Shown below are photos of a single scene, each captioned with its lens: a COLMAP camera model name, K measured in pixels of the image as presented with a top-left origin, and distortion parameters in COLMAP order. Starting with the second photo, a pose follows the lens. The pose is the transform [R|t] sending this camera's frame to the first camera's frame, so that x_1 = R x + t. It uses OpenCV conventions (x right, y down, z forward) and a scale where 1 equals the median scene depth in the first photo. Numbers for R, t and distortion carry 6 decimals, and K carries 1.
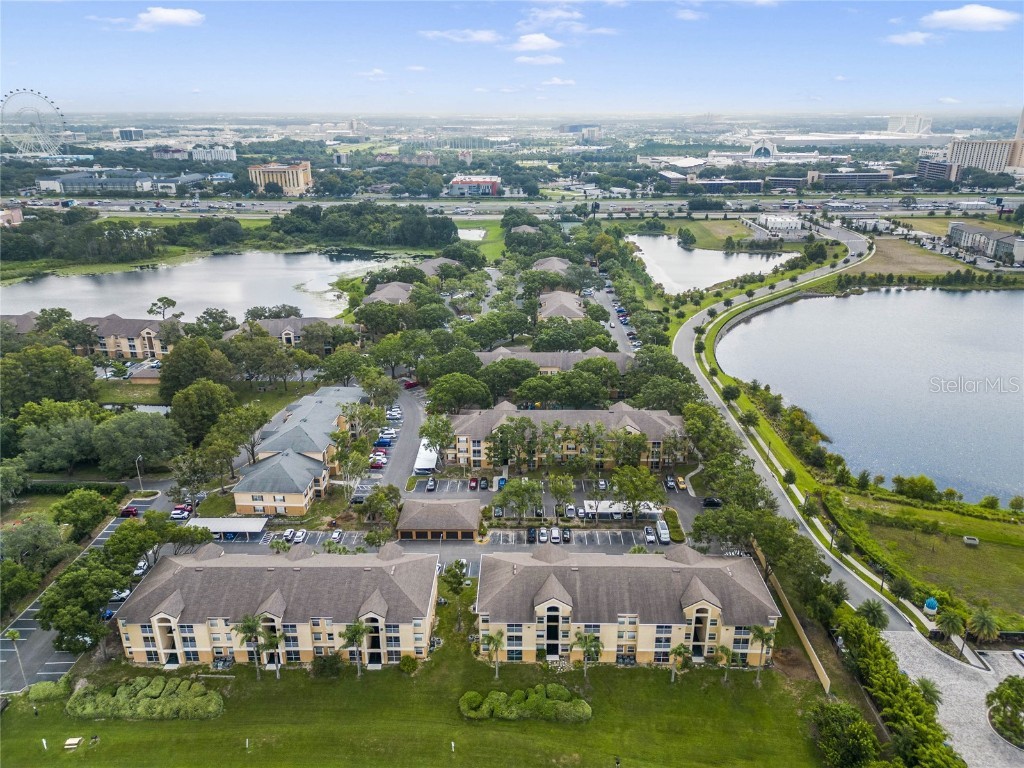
lens RADIAL K [[717.2, 0, 512.0], [0, 717.2, 384.0], [0, 0, 1]] dist [0.064081, -0.065757]
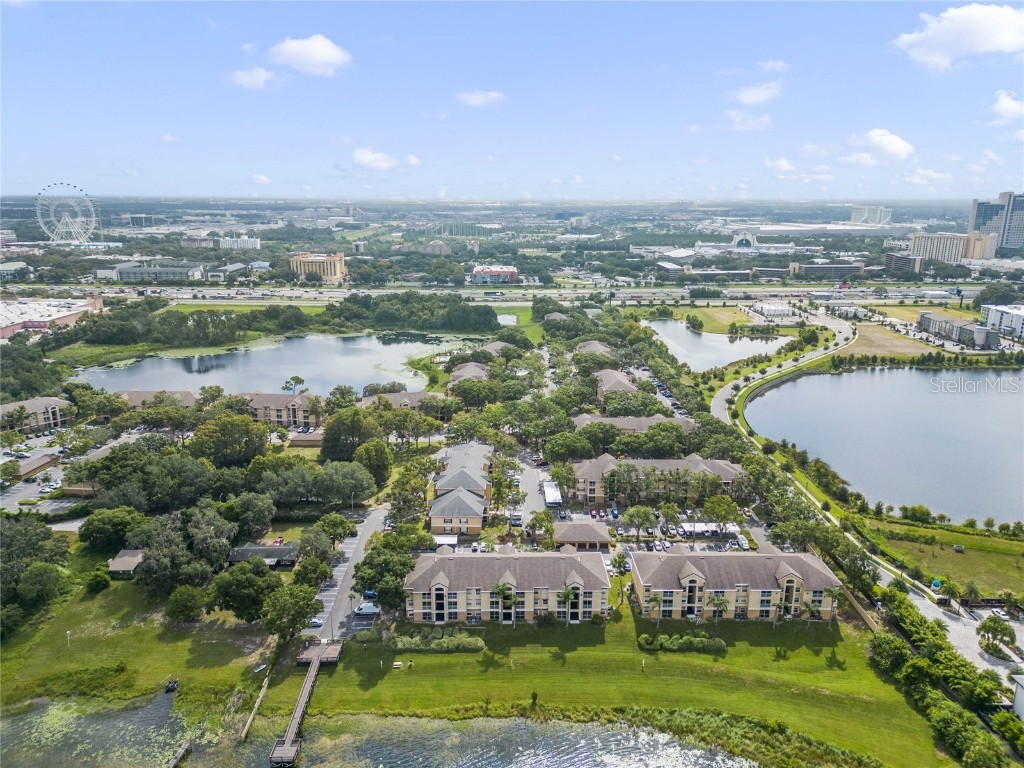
lens RADIAL K [[717.2, 0, 512.0], [0, 717.2, 384.0], [0, 0, 1]] dist [0.064081, -0.065757]
pose [[0.999536, -0.002324, 0.030383, -0.151370], [0.005484, 0.994526, -0.104341, 0.022775], [-0.029974, 0.104460, 0.994077, -0.223479]]
